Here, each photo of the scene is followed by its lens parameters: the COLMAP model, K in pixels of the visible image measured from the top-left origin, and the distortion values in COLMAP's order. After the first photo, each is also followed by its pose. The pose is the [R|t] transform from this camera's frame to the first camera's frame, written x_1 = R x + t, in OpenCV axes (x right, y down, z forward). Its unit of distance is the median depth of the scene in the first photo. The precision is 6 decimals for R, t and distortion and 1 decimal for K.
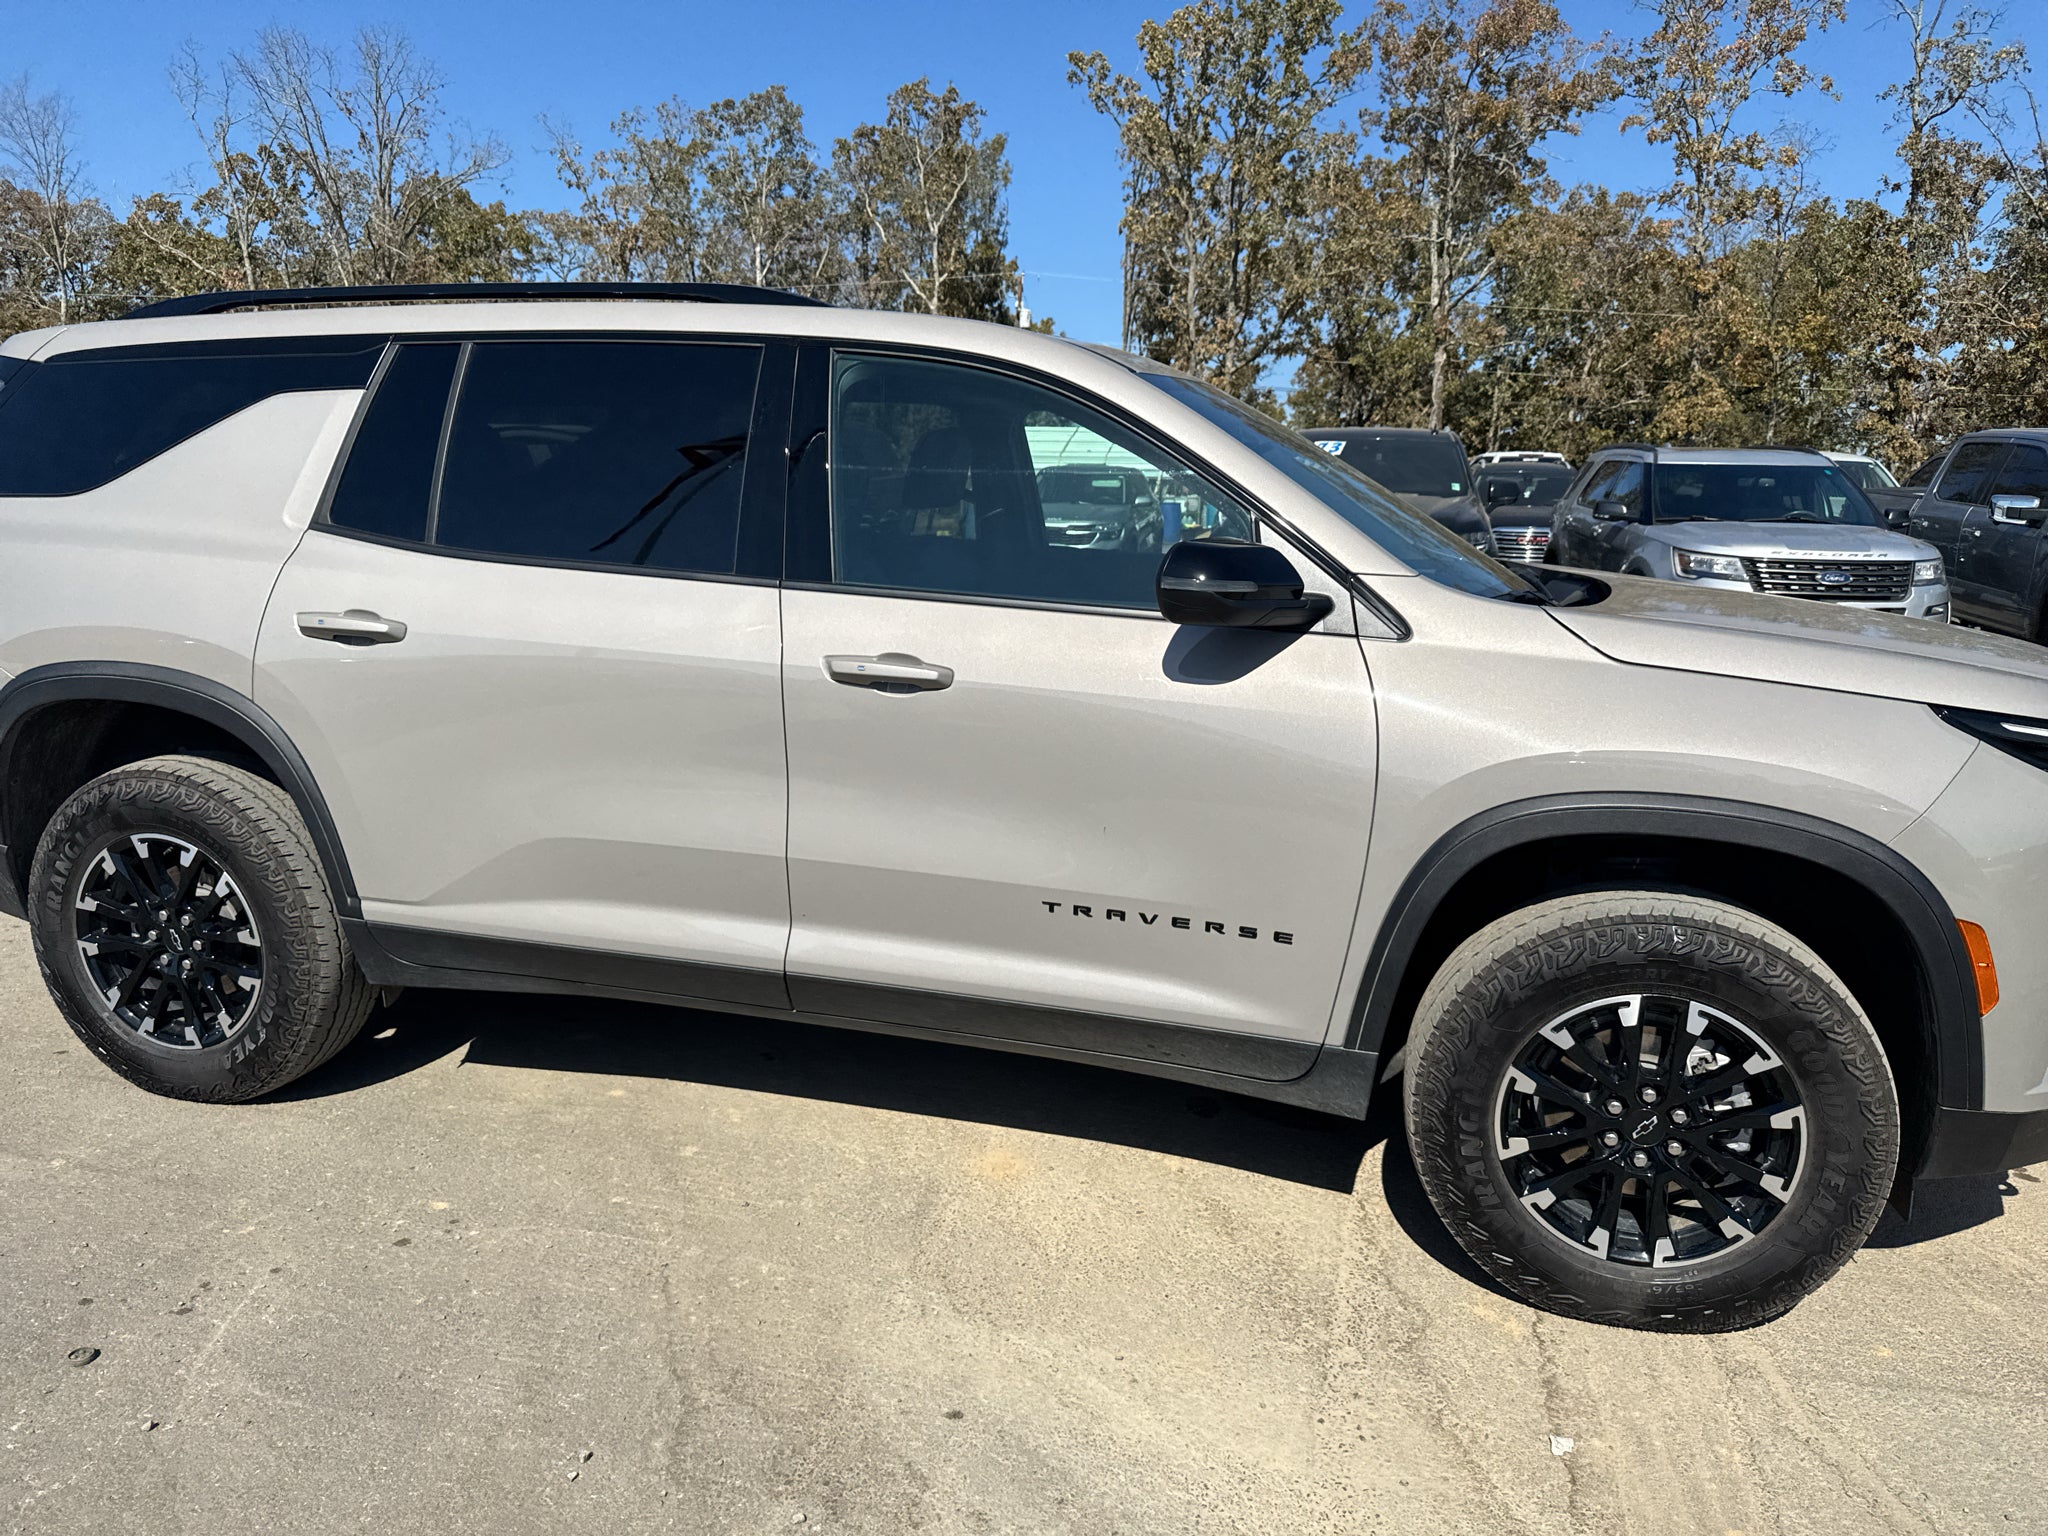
lens RADIAL K [[1490.8, 0, 997.5], [0, 1490.8, 760.7], [0, 0, 1]] dist [0.001469, -0.010755]
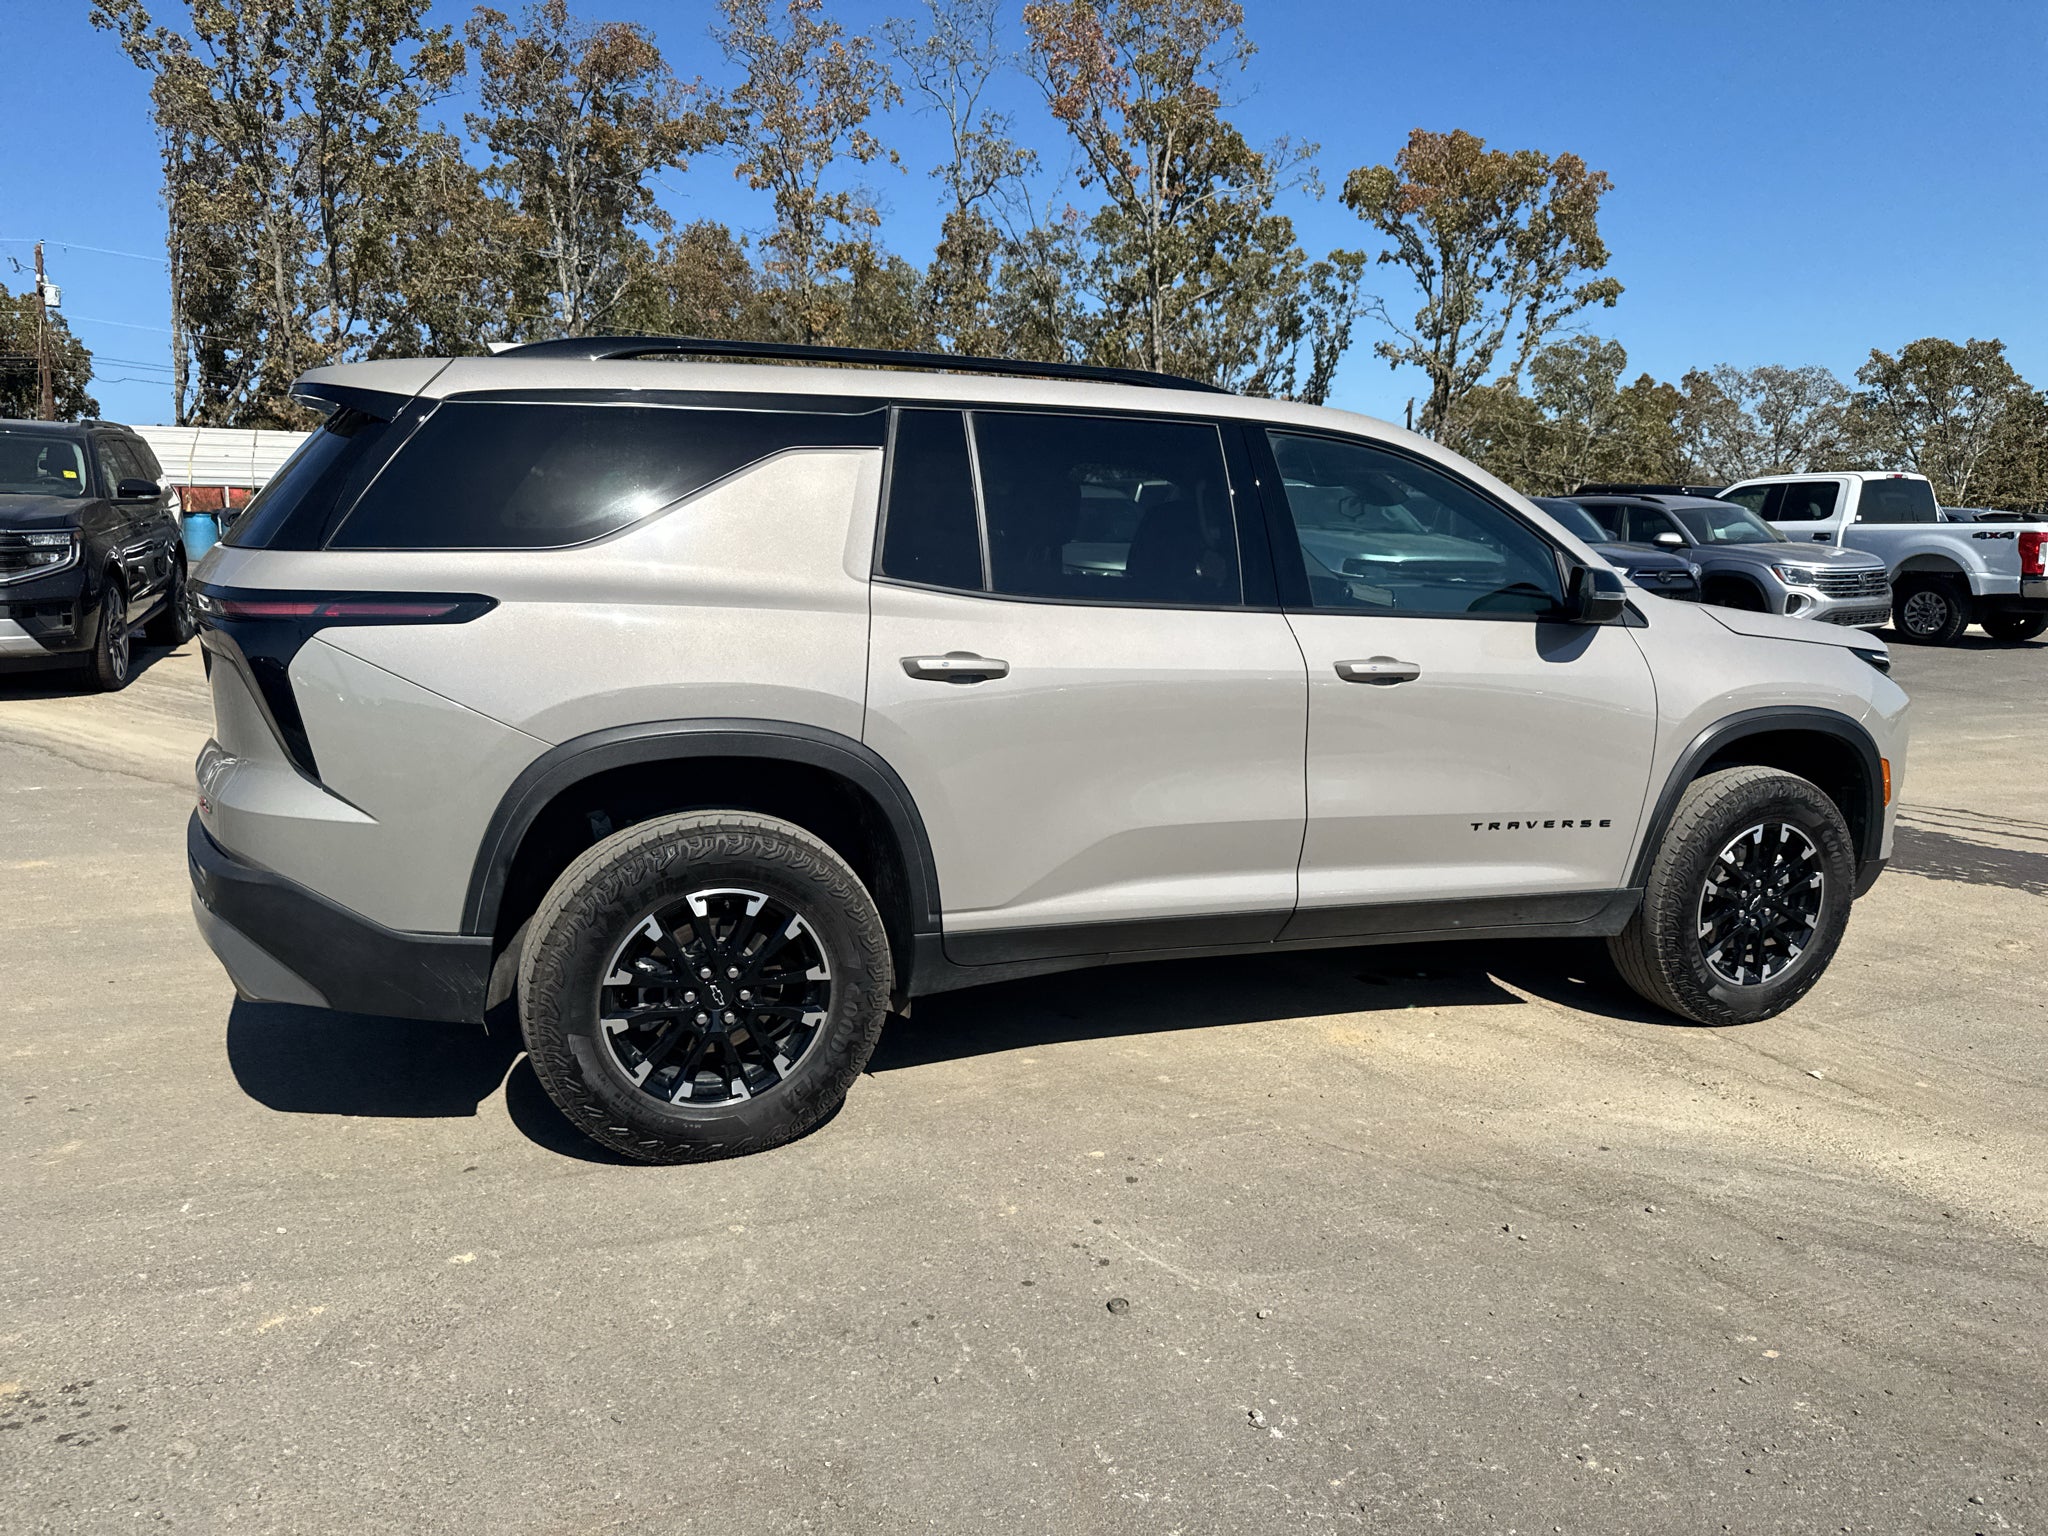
lens RADIAL K [[1486.2, 0, 1024.0], [0, 1486.2, 768.0], [0, 0, 1]] dist [0.076017, -0.115278]
pose [[0.798473, -0.102975, 0.593158, -0.108620], [0.104789, 0.993995, 0.031503, -0.004536], [-0.592841, 0.037002, 0.804469, 0.008205]]
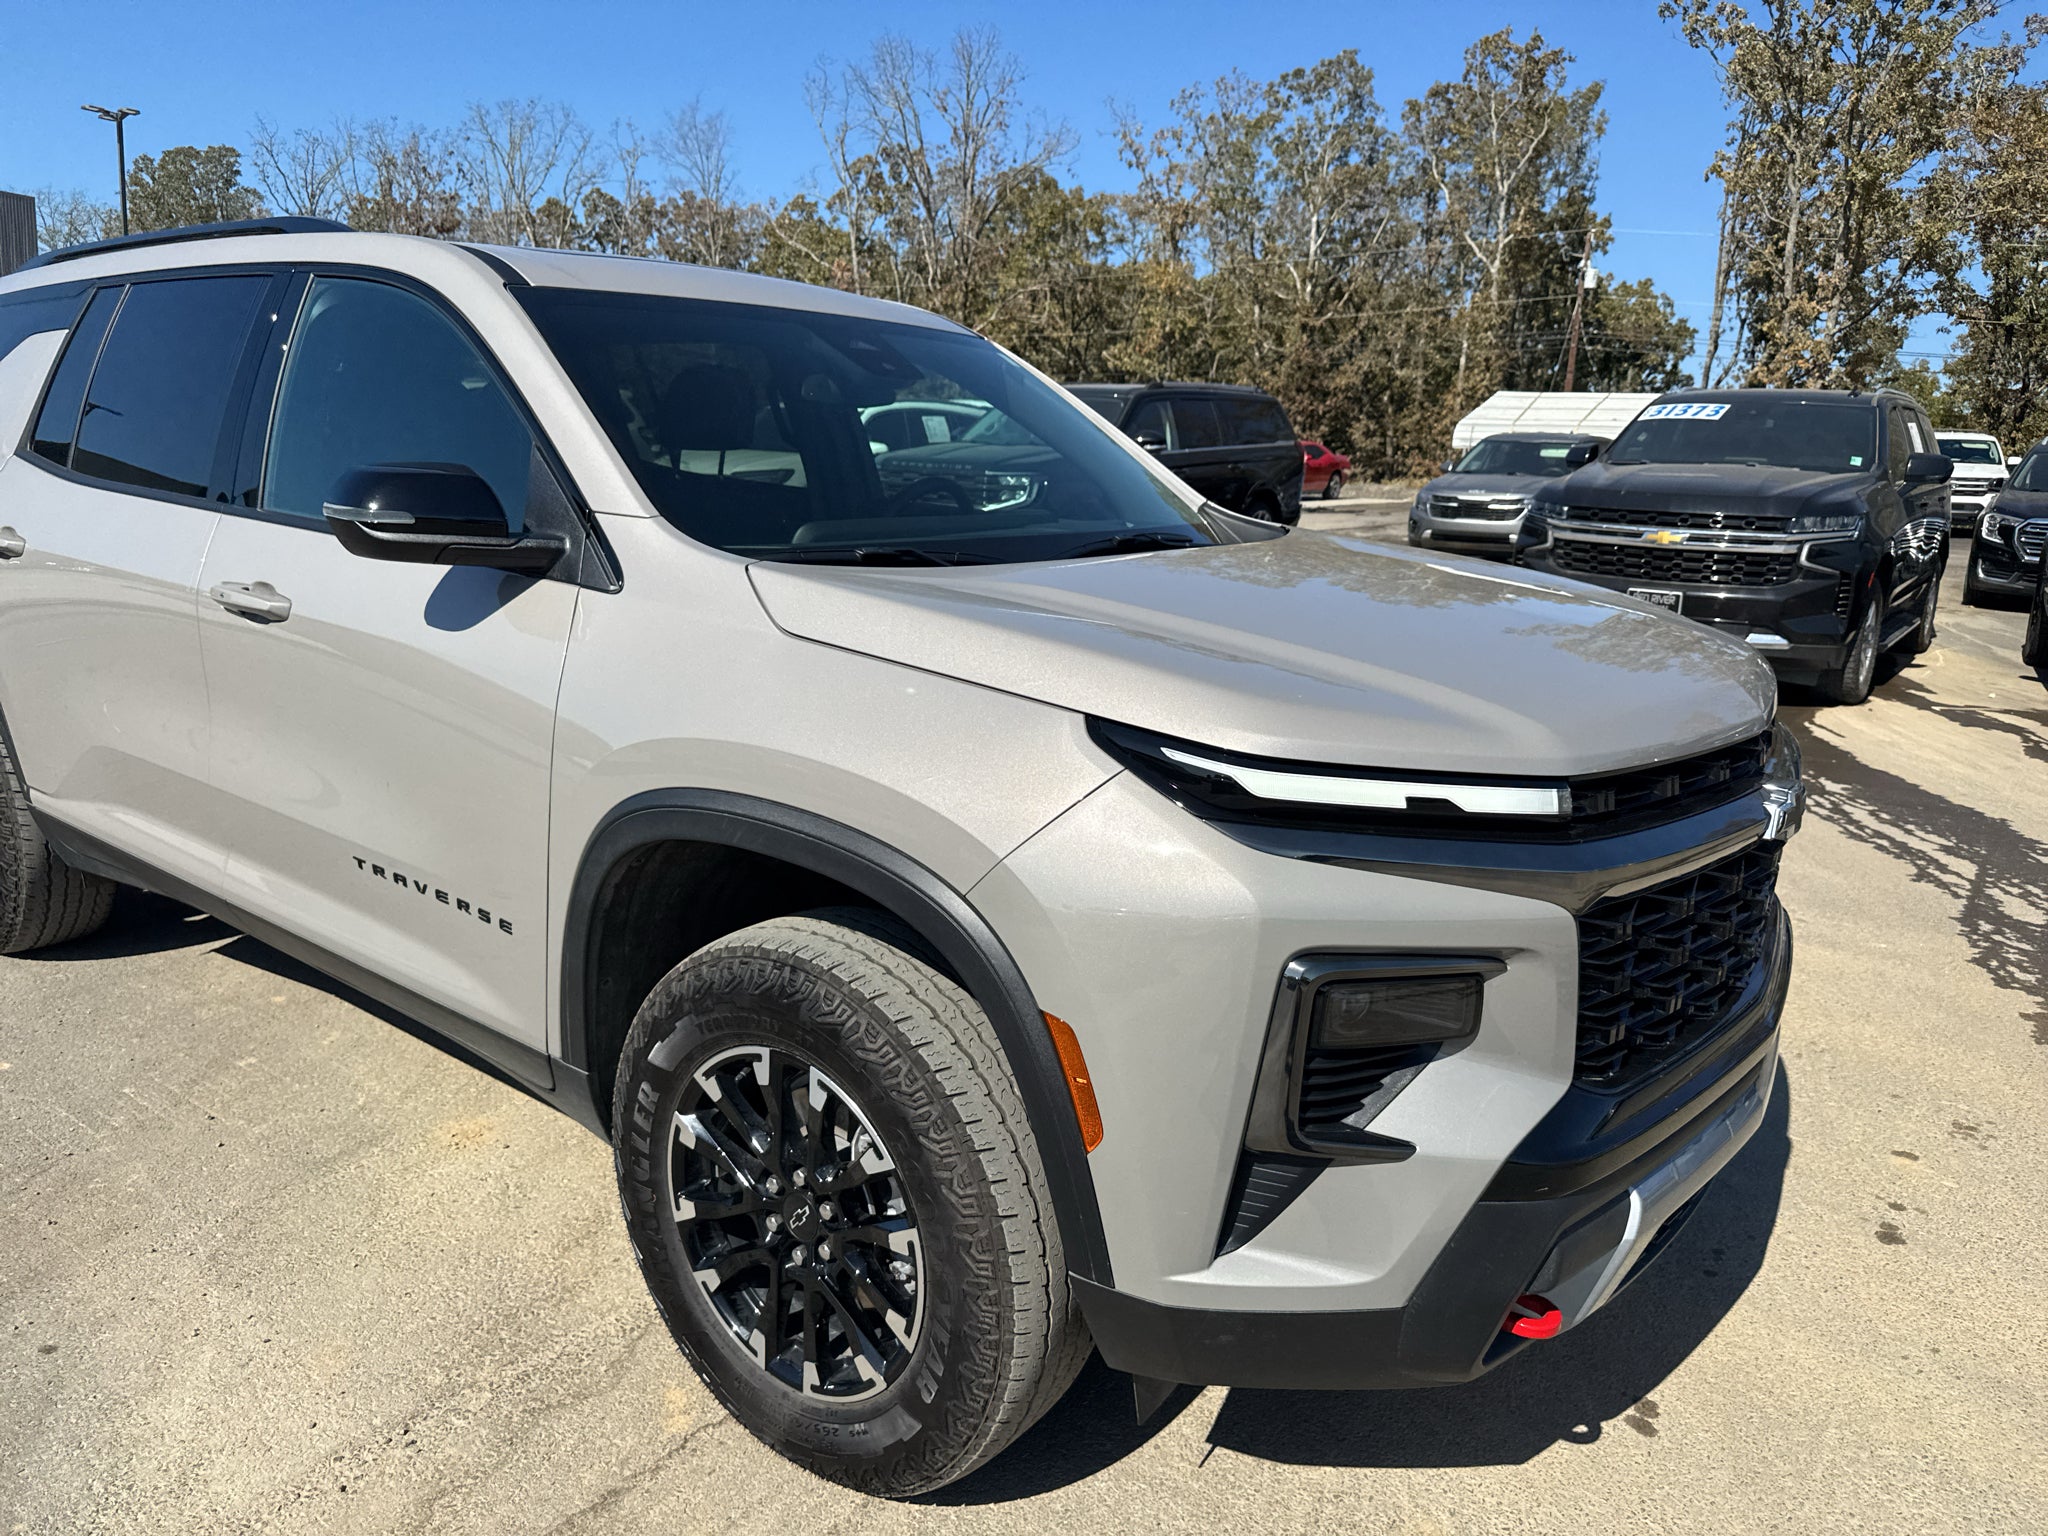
lens RADIAL K [[1479.0, 0, 977.0], [0, 1479.0, 756.8], [0, 0, 1]] dist [-0.000377, -0.009008]
pose [[0.918736, 0.091058, -0.384230, 0.069093], [-0.085657, 0.995836, 0.031186, -0.002635], [0.385470, 0.004260, 0.922710, 0.026667]]
